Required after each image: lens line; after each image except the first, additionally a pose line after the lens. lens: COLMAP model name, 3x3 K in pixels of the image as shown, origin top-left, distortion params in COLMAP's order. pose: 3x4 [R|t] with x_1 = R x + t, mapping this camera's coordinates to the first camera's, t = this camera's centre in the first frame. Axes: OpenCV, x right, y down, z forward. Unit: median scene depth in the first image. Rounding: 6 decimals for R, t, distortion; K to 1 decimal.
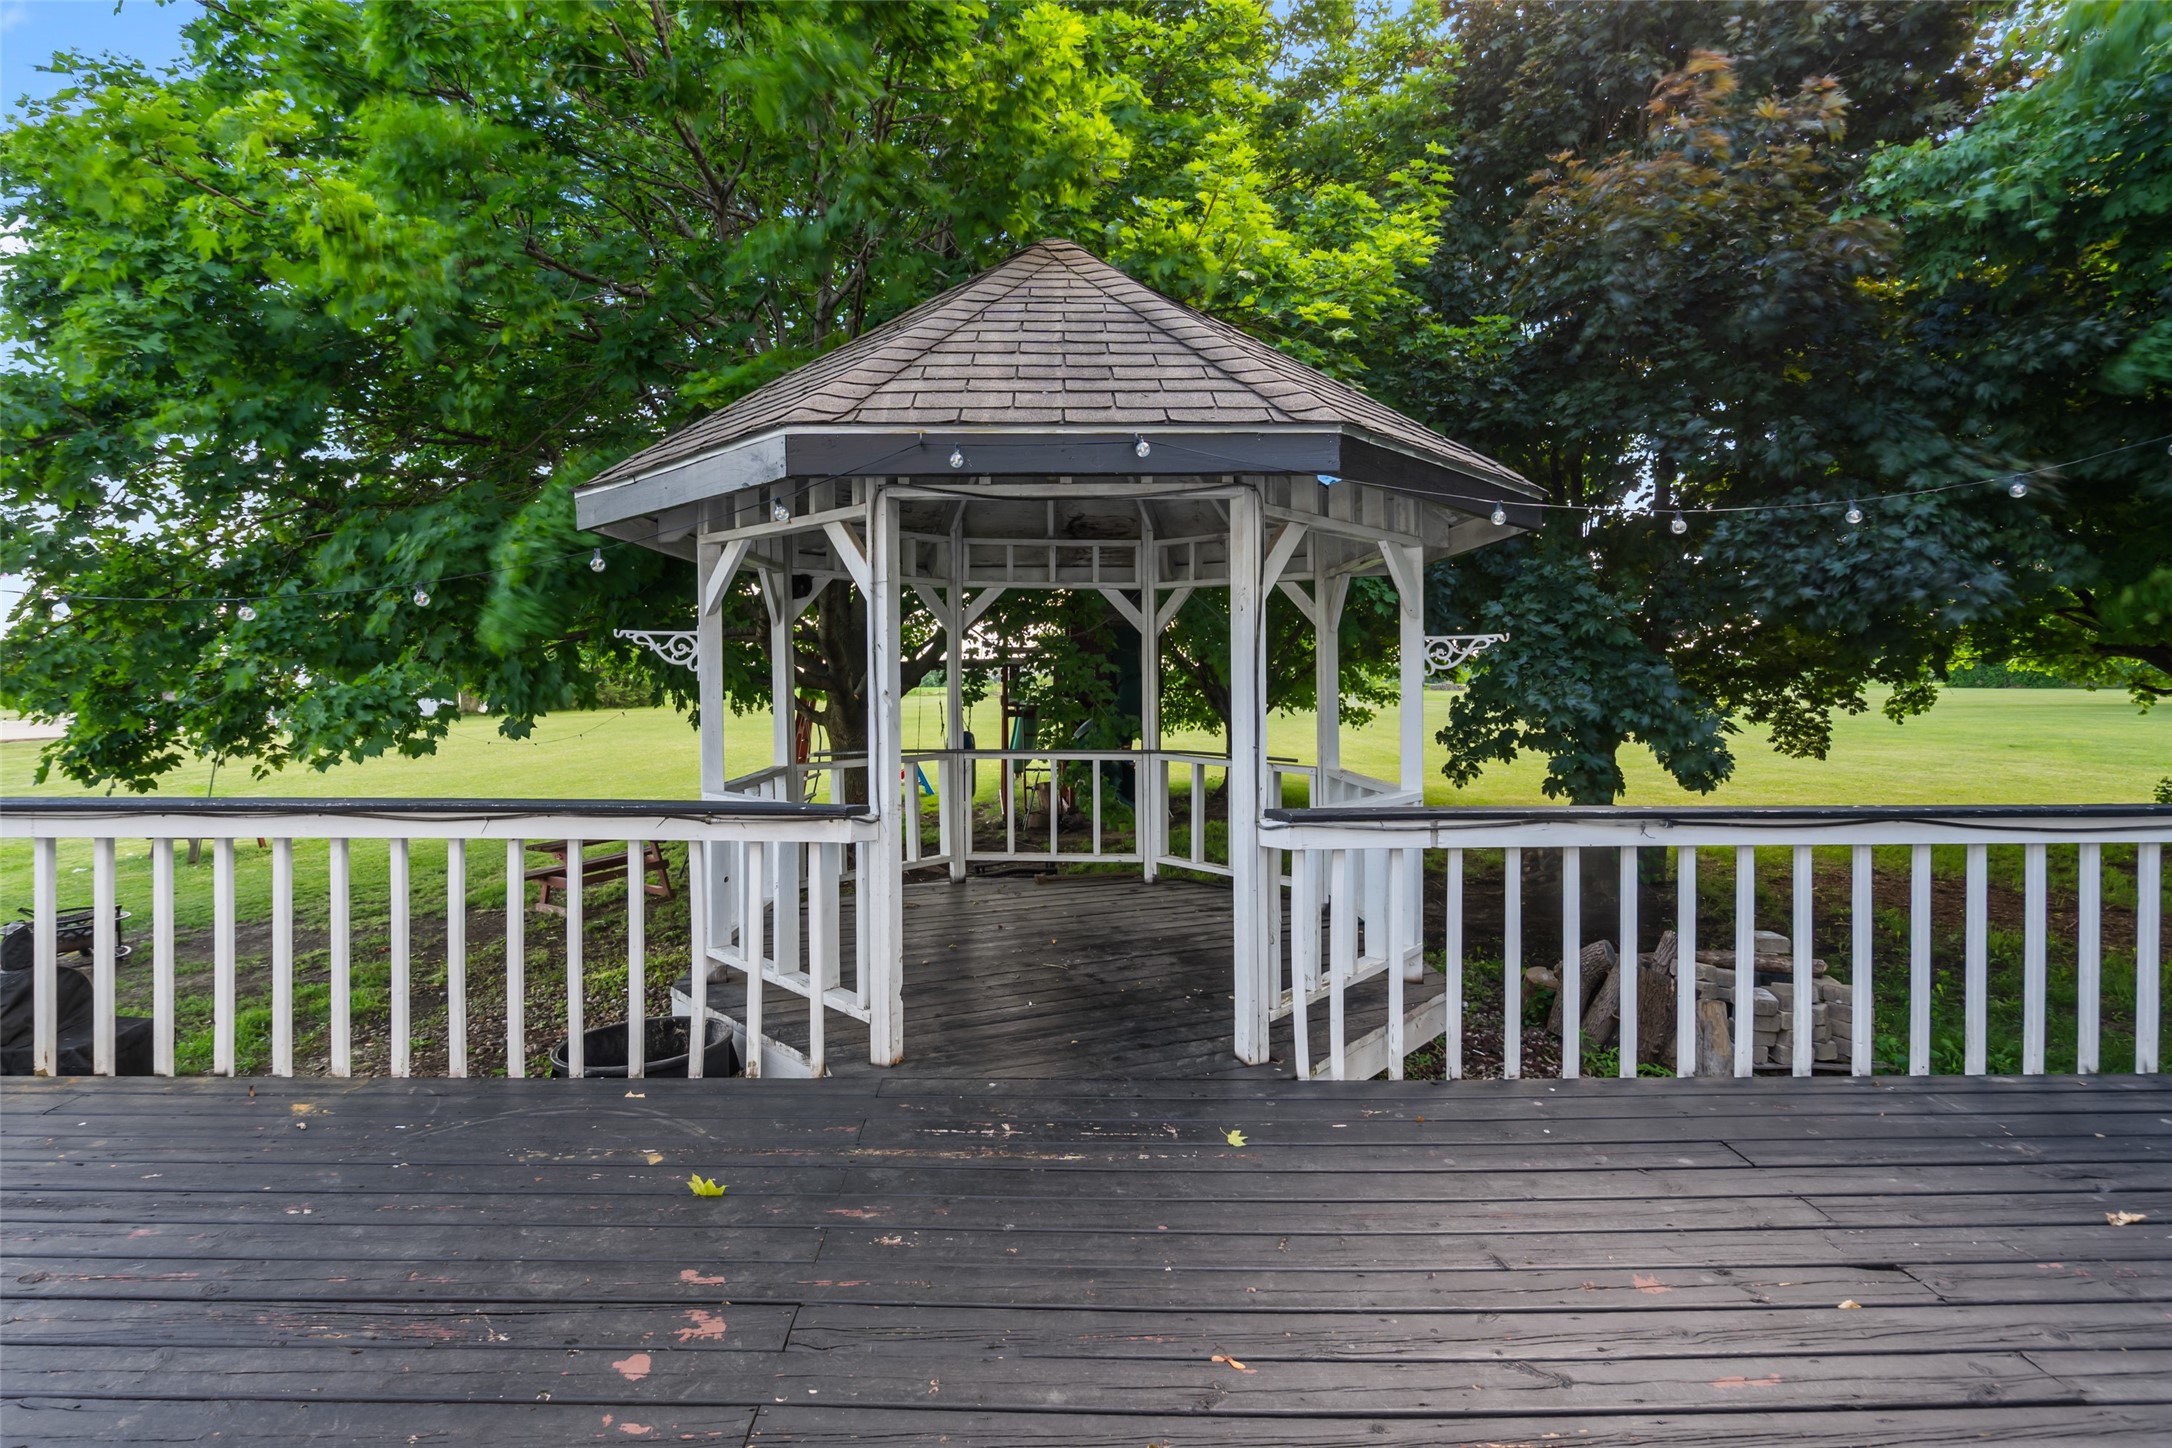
lens RADIAL K [[1014.7, 0, 1086.1], [0, 1014.7, 708.9], [0, 0, 1]] dist [-0.000079, -0.000057]
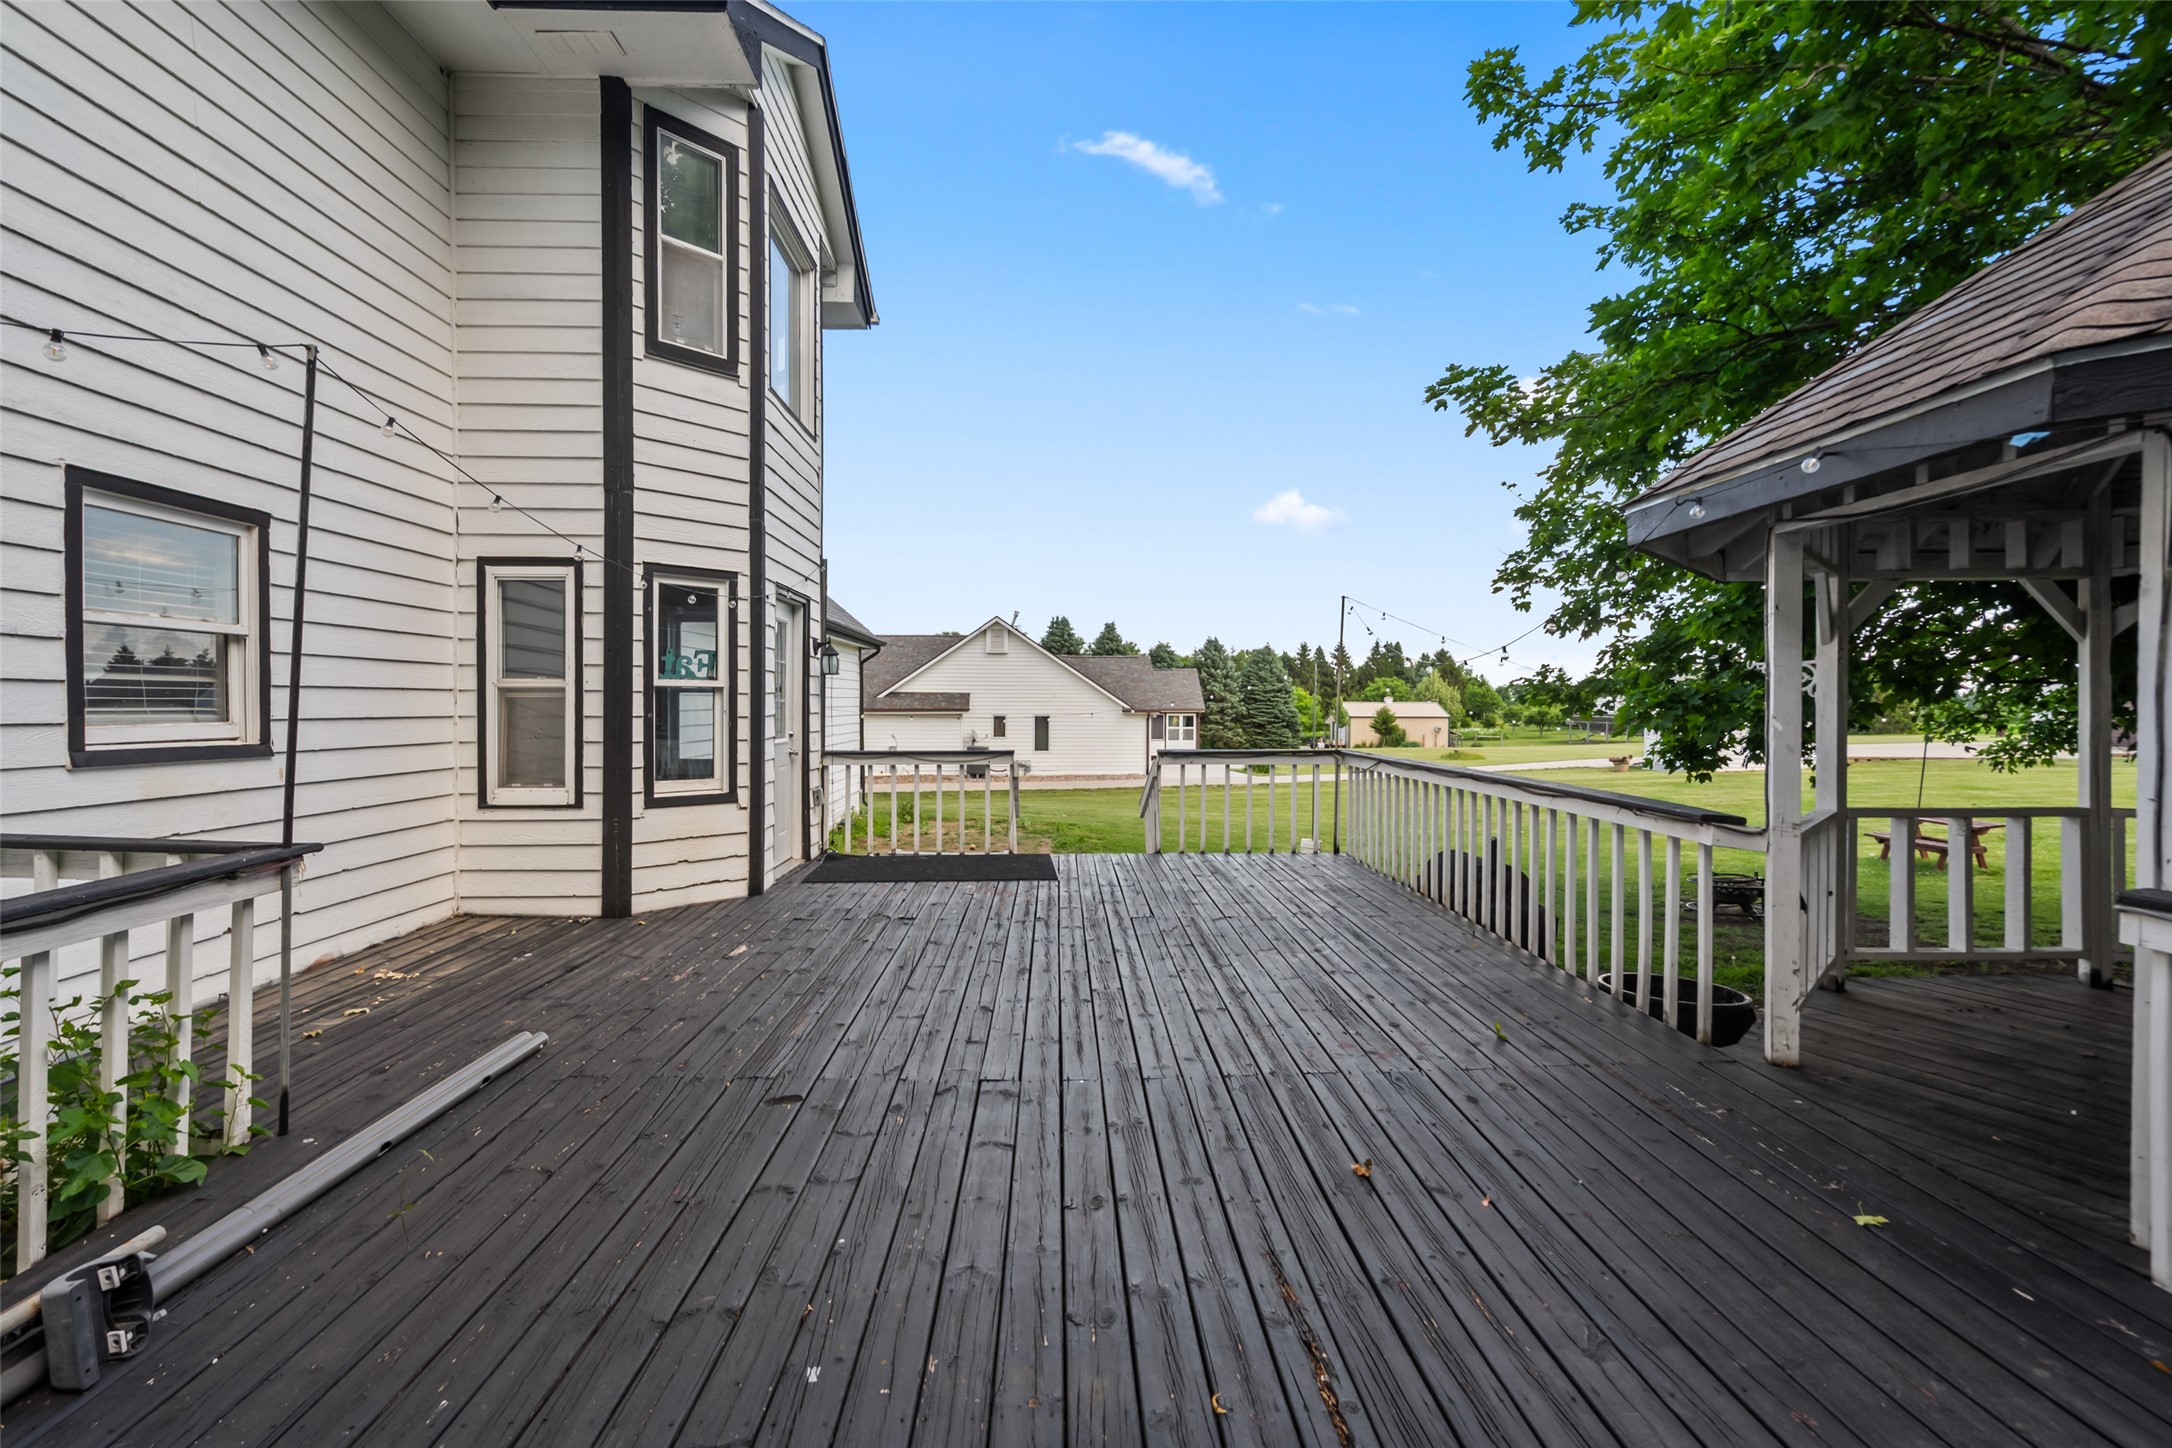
lens RADIAL K [[1014.7, 0, 1086.6], [0, 1014.7, 709.4], [0, 0, 1]] dist [-0.000079, -0.000057]
pose [[0.022462, 0.009072, -0.999707, 0.771618], [-0.020477, 0.999753, 0.008612, -0.018485], [0.999538, 0.020278, 0.022642, 0.204434]]
